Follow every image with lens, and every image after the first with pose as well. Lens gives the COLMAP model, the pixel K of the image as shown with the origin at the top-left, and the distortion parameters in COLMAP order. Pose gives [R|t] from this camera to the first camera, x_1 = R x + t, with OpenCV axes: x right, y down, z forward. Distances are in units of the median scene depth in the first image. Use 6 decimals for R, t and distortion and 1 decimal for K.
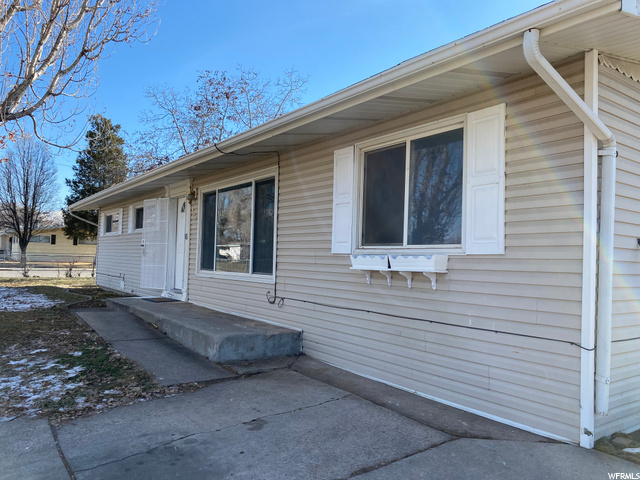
lens RADIAL K [[479.6, 0, 320.0], [0, 479.6, 240.0], [0, 0, 1]] dist [0.194503, -0.001819]
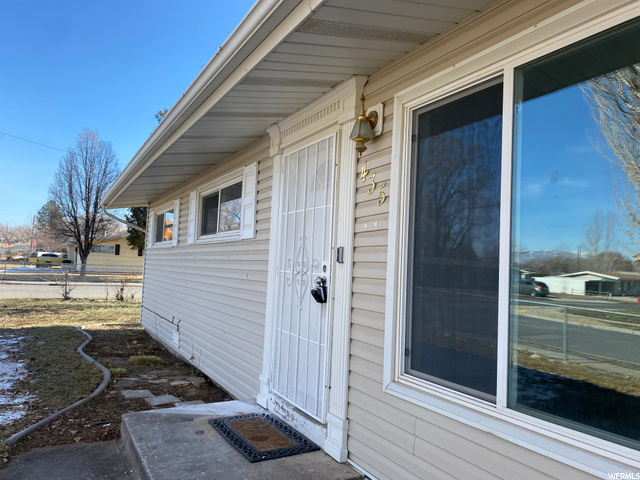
lens RADIAL K [[479.6, 0, 320.0], [0, 479.6, 240.0], [0, 0, 1]] dist [0.194503, -0.001819]
pose [[0.992961, 0.007464, -0.118208, -0.251981], [-0.010191, 0.999695, -0.022475, -0.010205], [0.118005, 0.023522, 0.992734, 0.676124]]
